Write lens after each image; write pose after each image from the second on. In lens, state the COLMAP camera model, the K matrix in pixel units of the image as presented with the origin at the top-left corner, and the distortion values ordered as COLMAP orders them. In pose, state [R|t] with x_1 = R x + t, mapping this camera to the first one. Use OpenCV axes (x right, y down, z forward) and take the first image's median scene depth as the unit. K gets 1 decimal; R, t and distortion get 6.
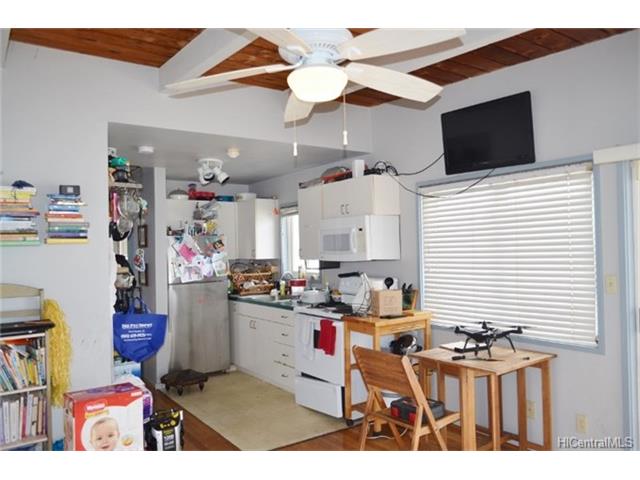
lens RADIAL K [[495.2, 0, 324.2], [0, 495.2, 243.8], [0, 0, 1]] dist [-0.008755, 0.003912]
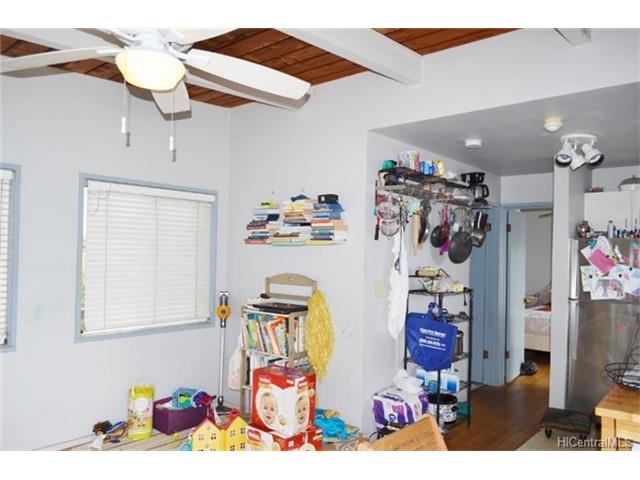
lens RADIAL K [[495.2, 0, 324.2], [0, 495.2, 243.8], [0, 0, 1]] dist [-0.008755, 0.003912]
pose [[0.245443, 0.007934, -0.969379, 0.367396], [-0.016940, 0.999849, 0.003894, -0.004129], [0.969263, 0.015466, 0.245540, 0.419928]]
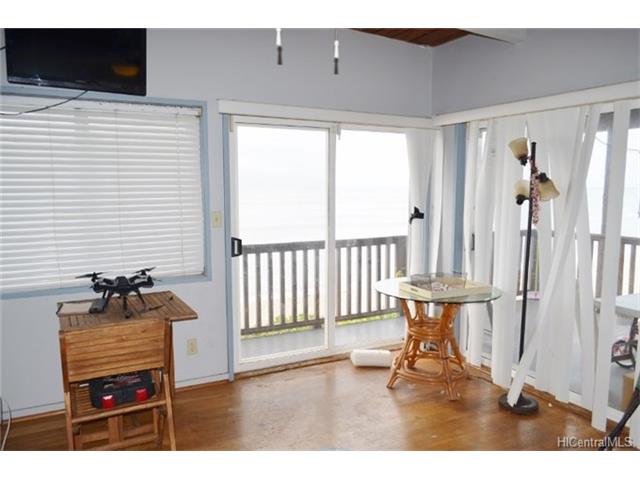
lens RADIAL K [[495.2, 0, 324.2], [0, 495.2, 243.8], [0, 0, 1]] dist [-0.008755, 0.003912]
pose [[0.121397, -0.093981, 0.988145, -0.306934], [-0.013056, 0.995270, 0.096263, 0.013105], [-0.992518, -0.024587, 0.119596, 0.337407]]
